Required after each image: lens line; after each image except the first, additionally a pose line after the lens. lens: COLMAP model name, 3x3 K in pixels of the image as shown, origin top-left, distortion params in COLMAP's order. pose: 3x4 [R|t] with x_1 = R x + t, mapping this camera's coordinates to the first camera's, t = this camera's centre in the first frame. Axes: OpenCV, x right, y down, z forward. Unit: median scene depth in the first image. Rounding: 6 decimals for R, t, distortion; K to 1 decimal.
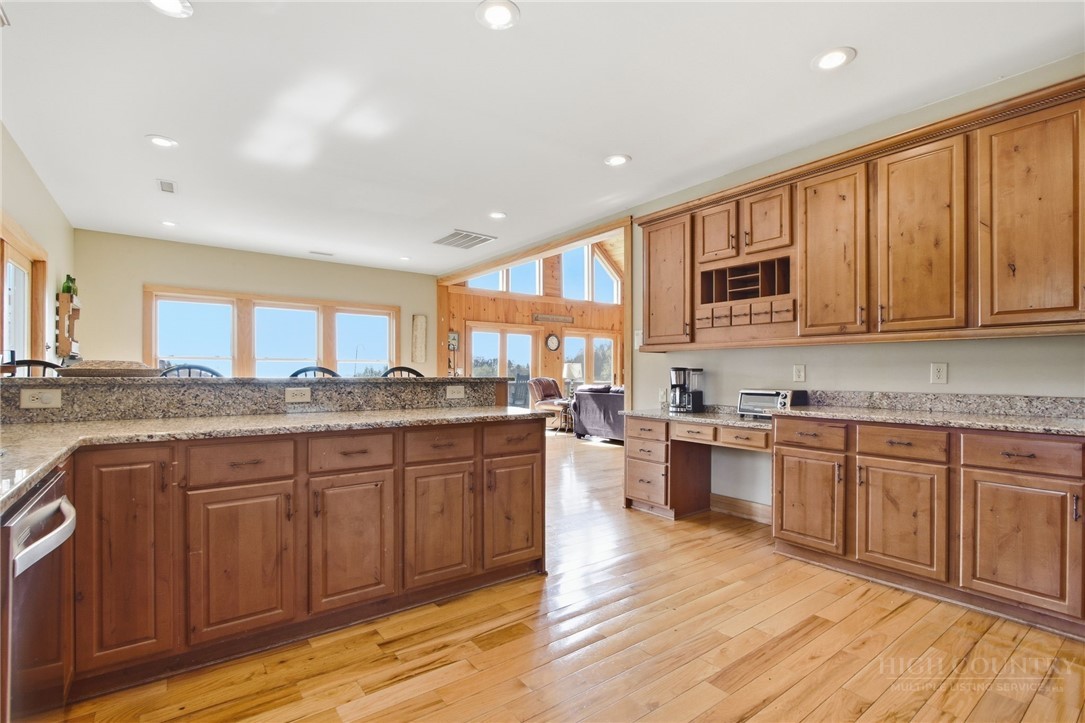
lens RADIAL K [[497.7, 0, 531.6], [0, 497.7, 366.0], [0, 0, 1]] dist [-0.012628, 0.001383]
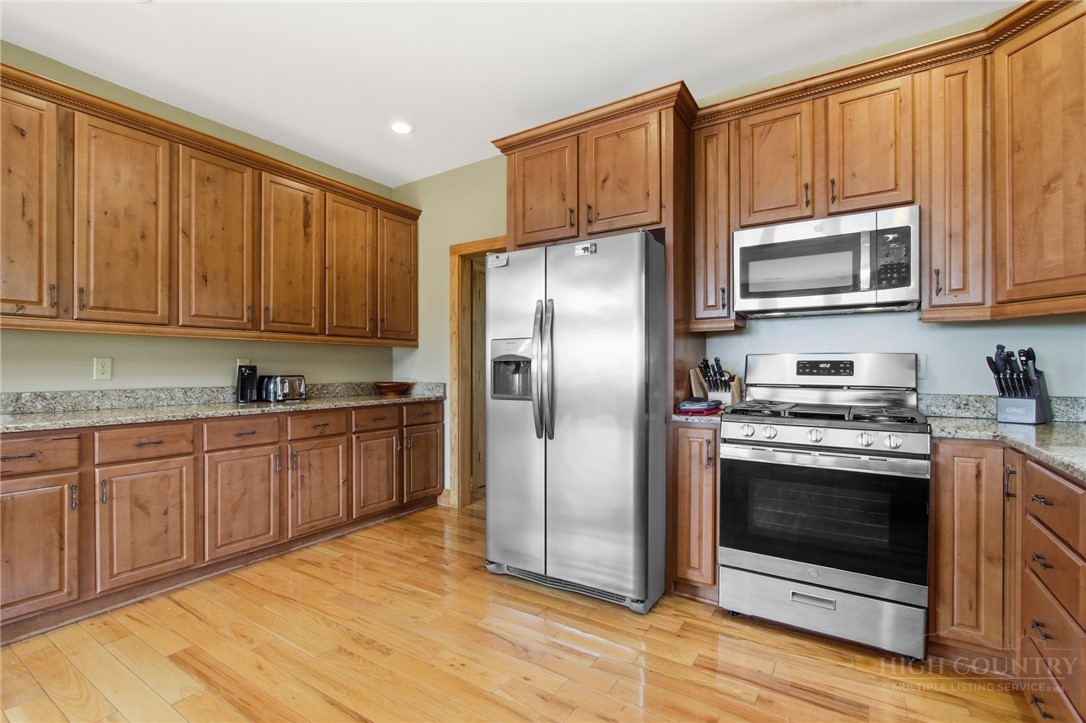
lens RADIAL K [[498.2, 0, 530.9], [0, 498.2, 365.9], [0, 0, 1]] dist [-0.012628, 0.001383]
pose [[-0.339934, 0.000595, 0.940449, -0.378126], [-0.015015, 0.999869, -0.006061, 0.003803], [-0.940329, -0.016181, -0.339881, 0.625633]]
